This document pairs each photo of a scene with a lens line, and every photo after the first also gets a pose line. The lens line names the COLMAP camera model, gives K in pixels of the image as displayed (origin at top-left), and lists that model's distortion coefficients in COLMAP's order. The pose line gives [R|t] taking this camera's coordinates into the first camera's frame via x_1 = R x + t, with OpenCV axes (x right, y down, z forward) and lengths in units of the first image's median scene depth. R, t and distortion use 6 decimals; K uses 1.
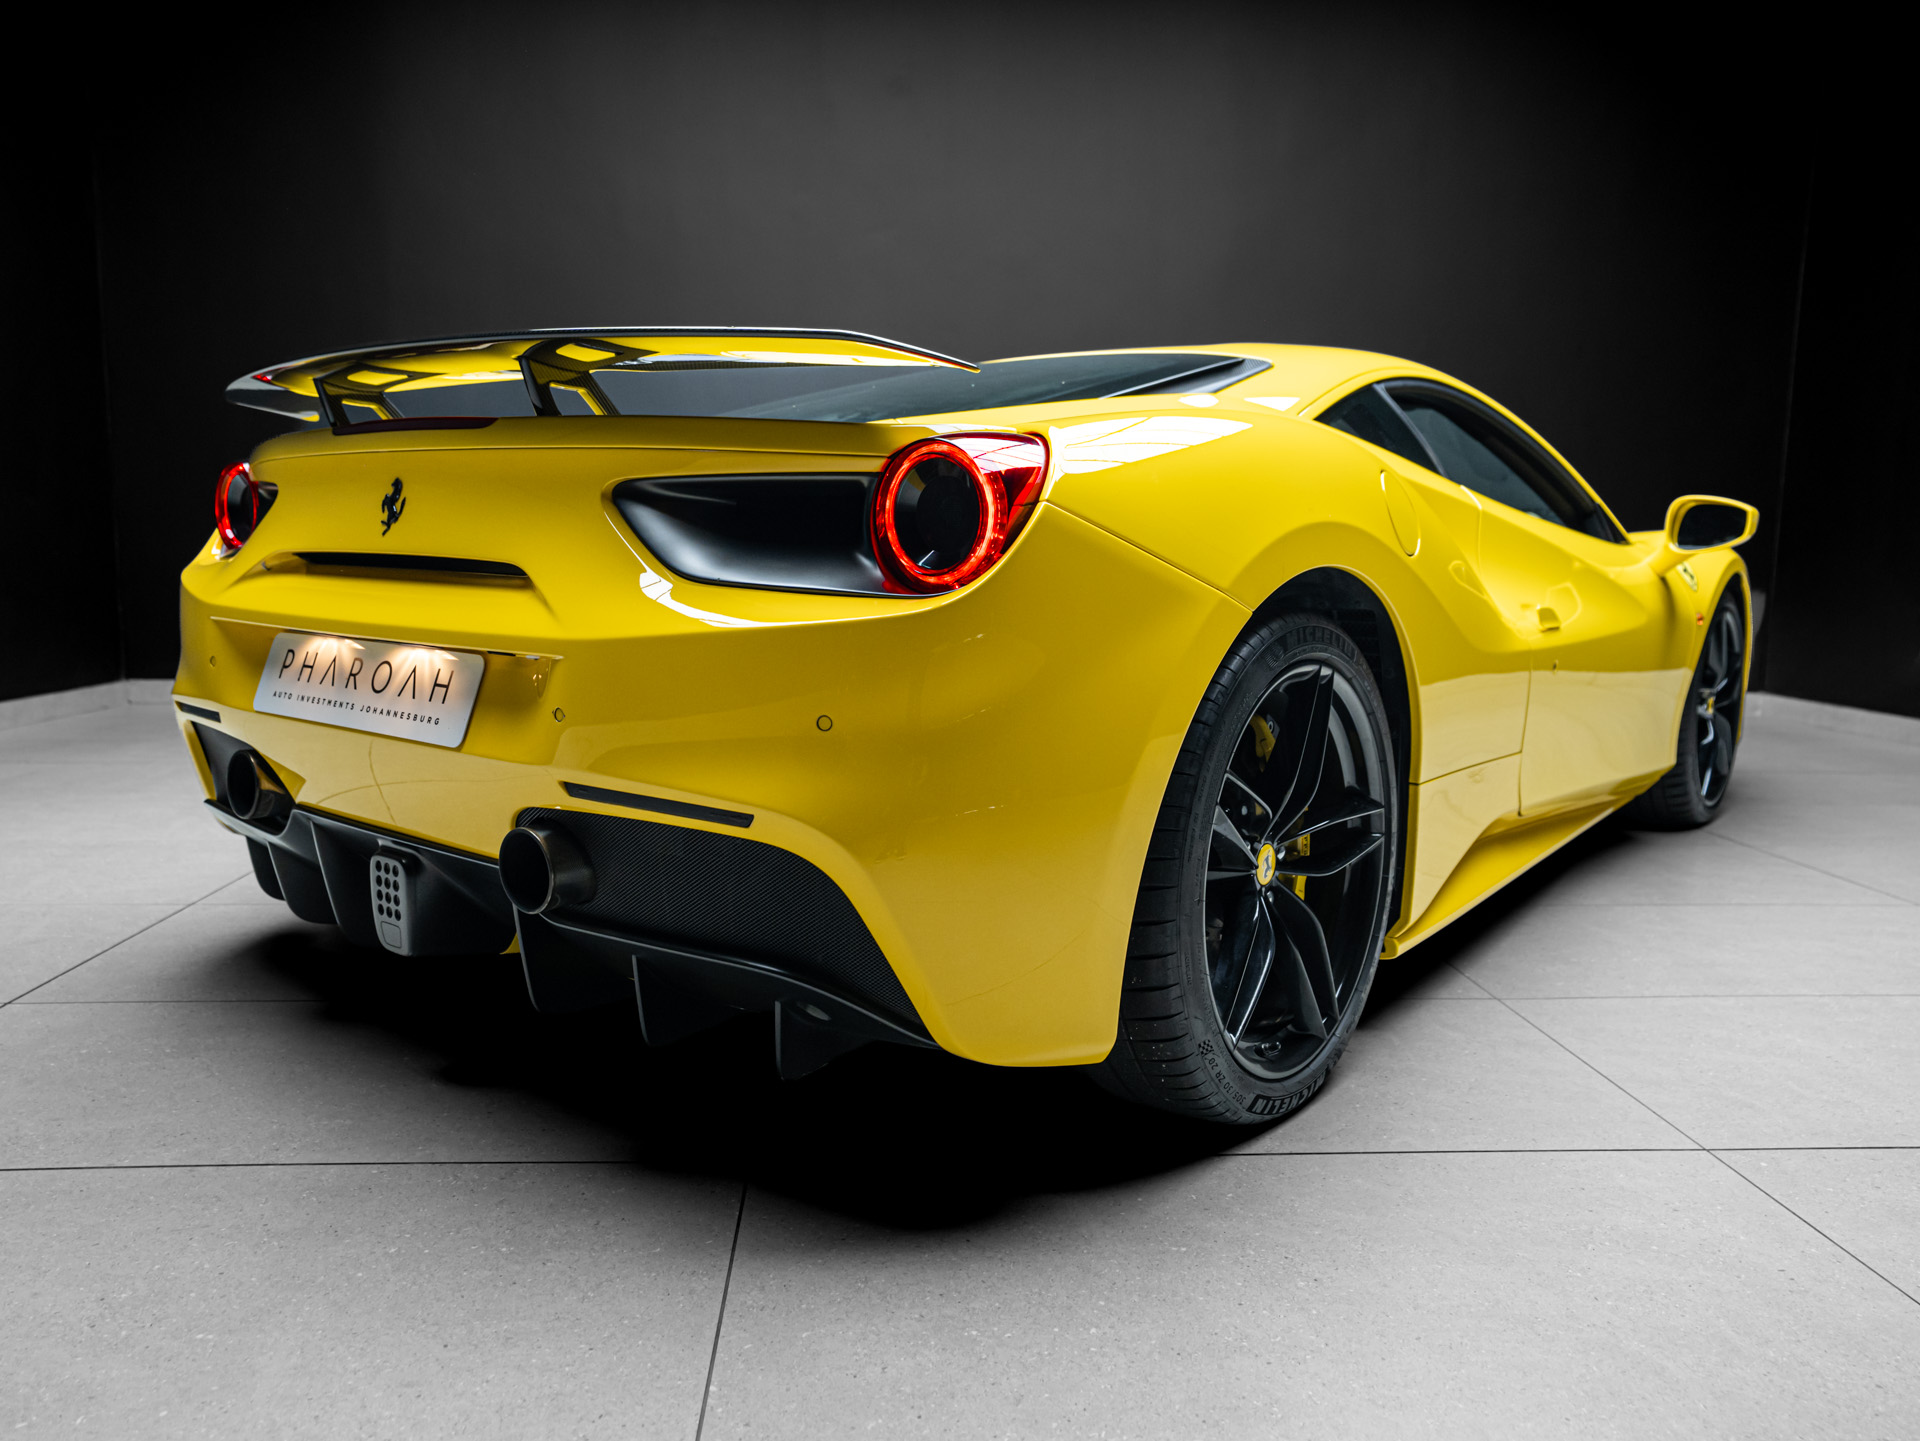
lens RADIAL K [[1436.1, 0, 960.0], [0, 1436.1, 720.5], [0, 0, 1]] dist [-0.032034, 0.071944]
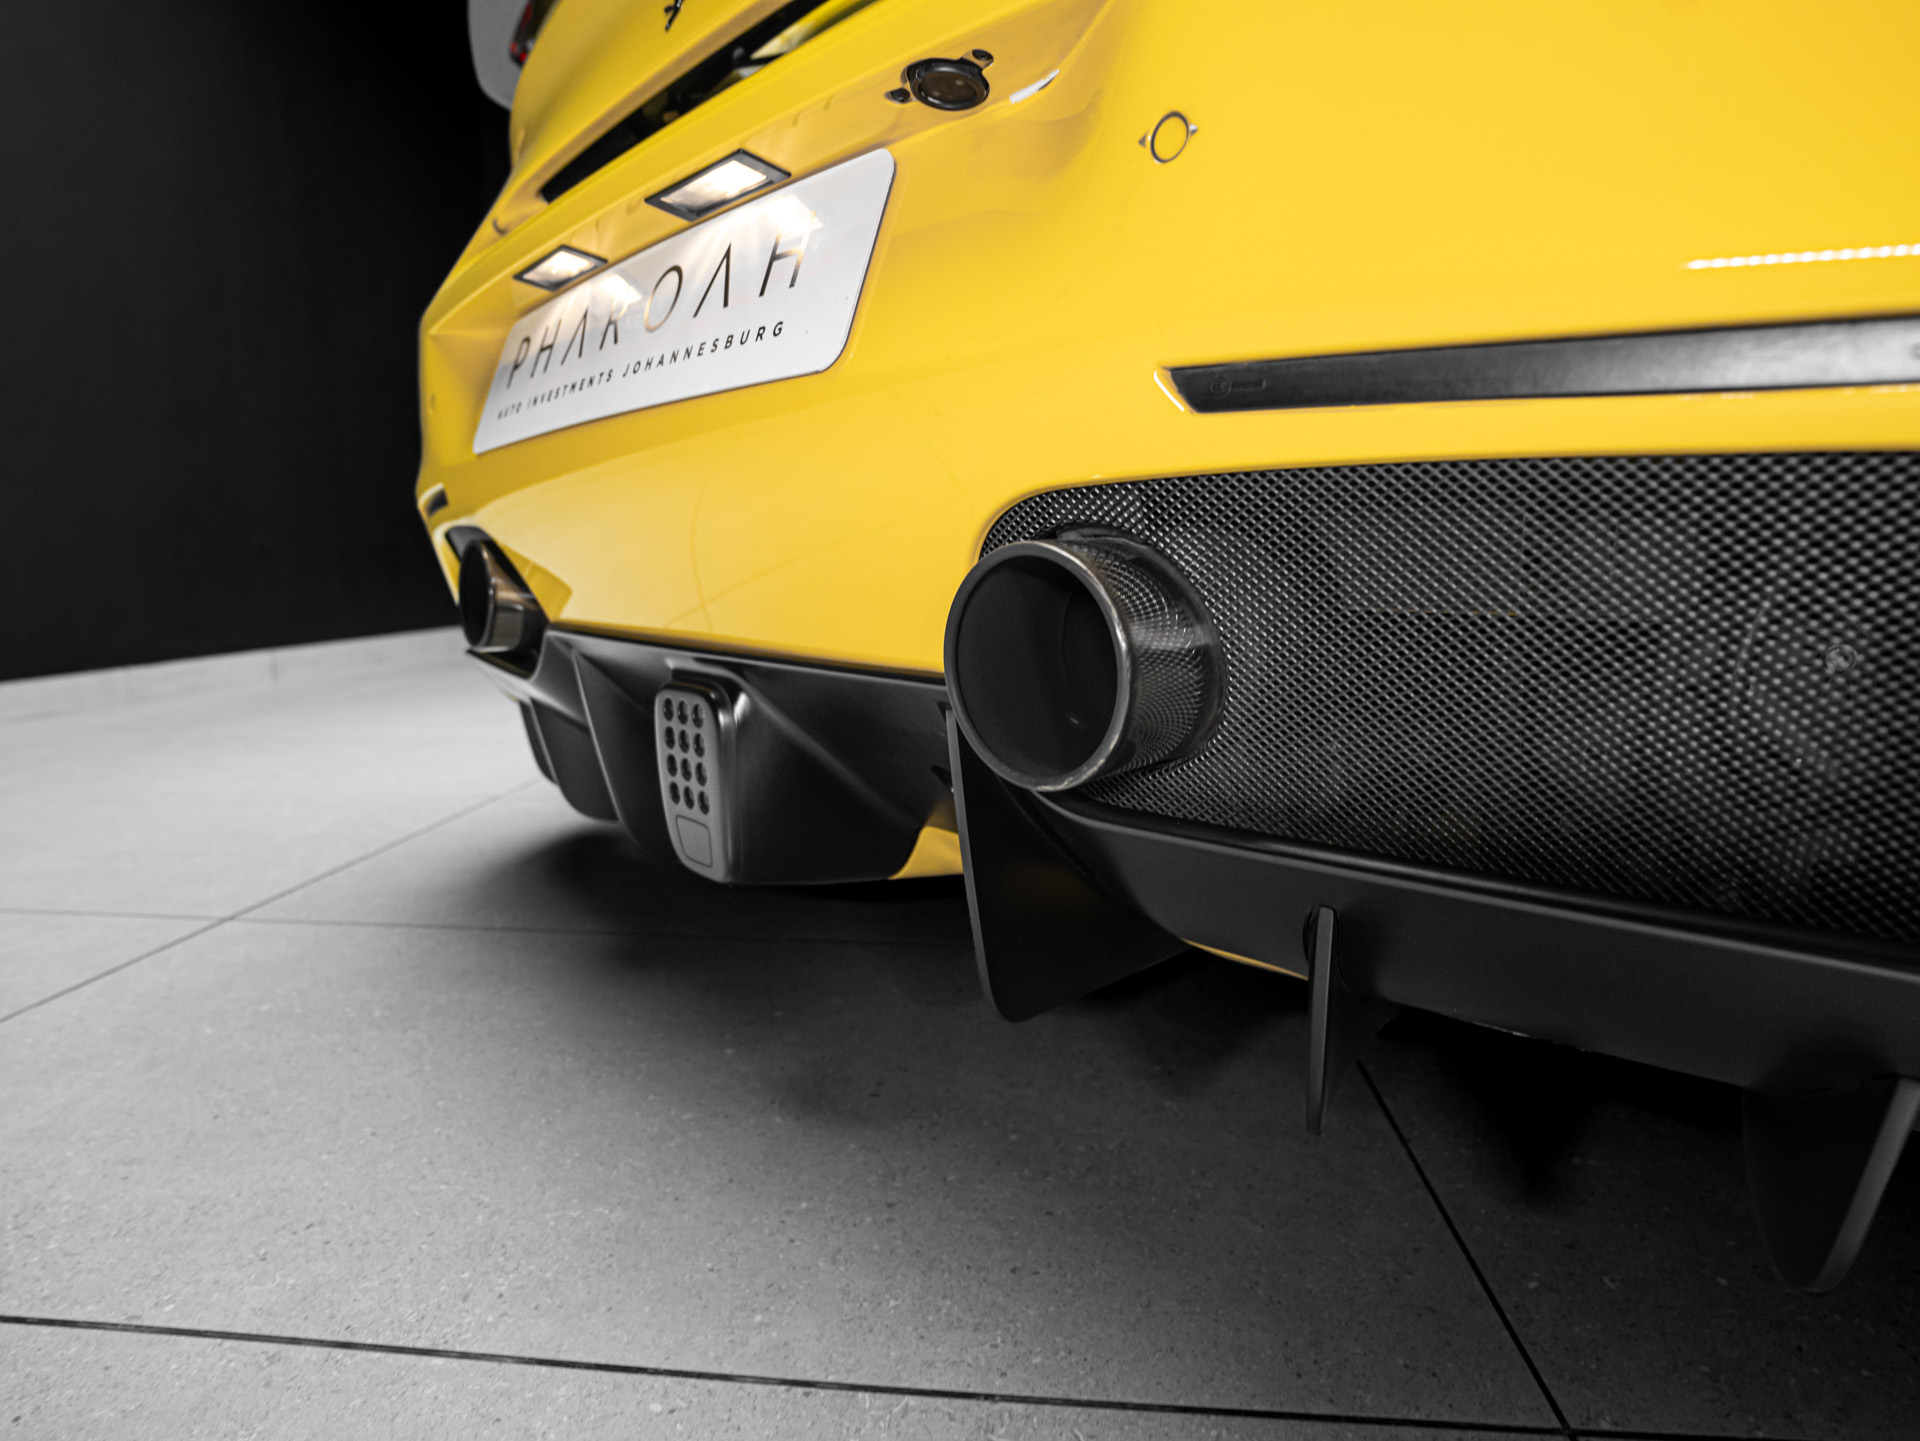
lens RADIAL K [[1055.8, 0, 960.0], [0, 1055.8, 720.5], [0, 0, 1]] dist [-0.056444, 0.000181]
pose [[0.986891, -0.003255, -0.161352, -0.246859], [0.009081, 0.999332, 0.035385, 0.095668], [0.161130, -0.036387, 0.986262, 0.657756]]
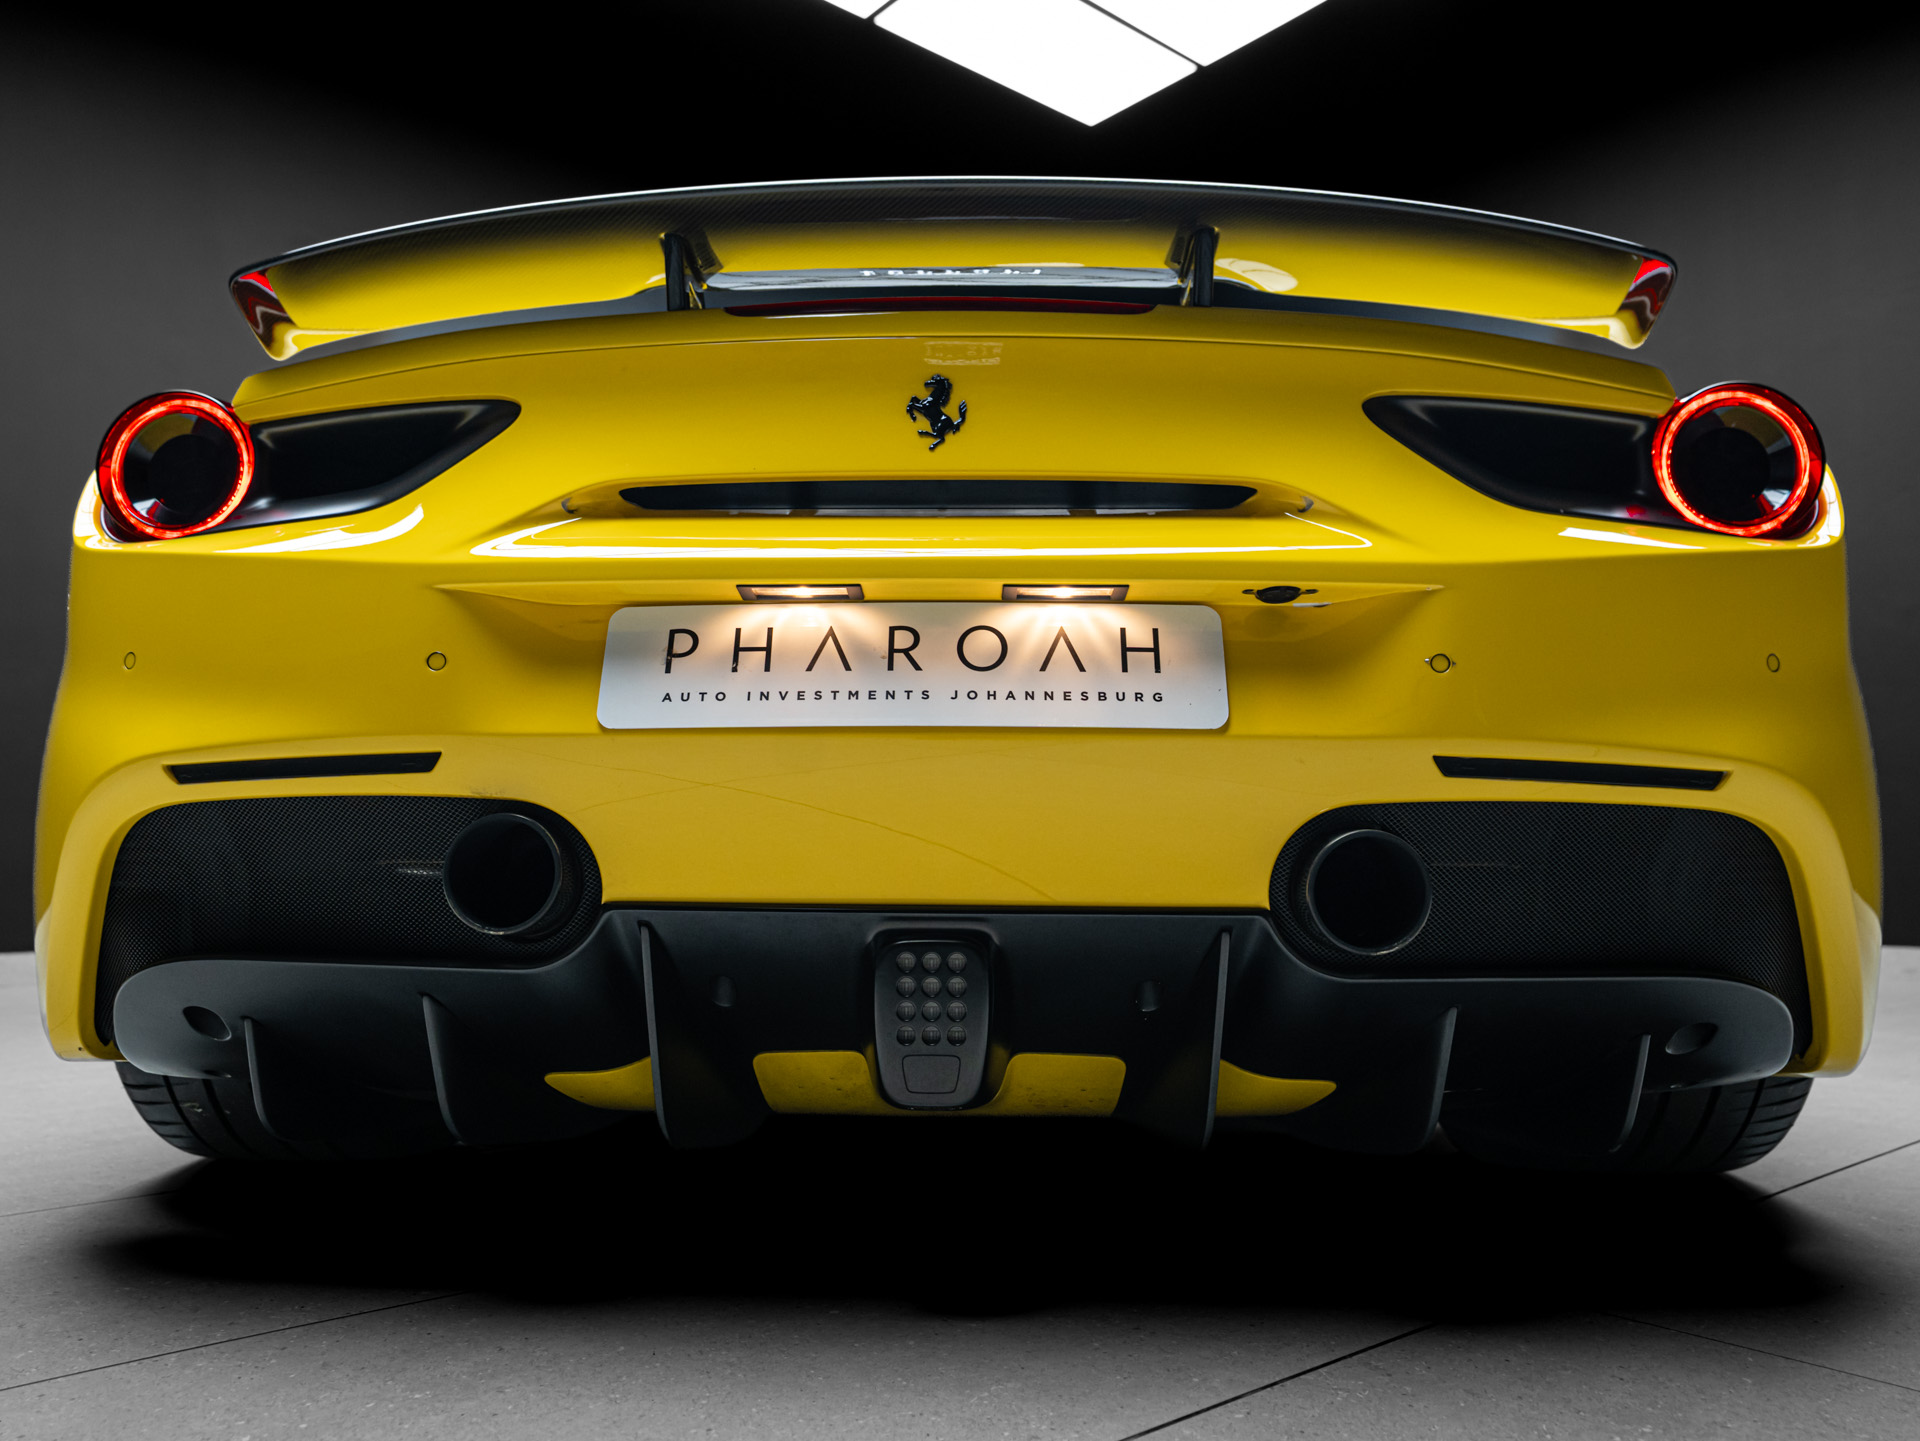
lens RADIAL K [[1436.1, 0, 960.0], [0, 1436.1, 720.5], [0, 0, 1]] dist [-0.032034, 0.071944]
pose [[0.810664, 0.022199, 0.585090, -0.786191], [0.080201, 0.985652, -0.148518, 0.098863], [-0.579993, 0.167323, 0.797252, 0.471029]]
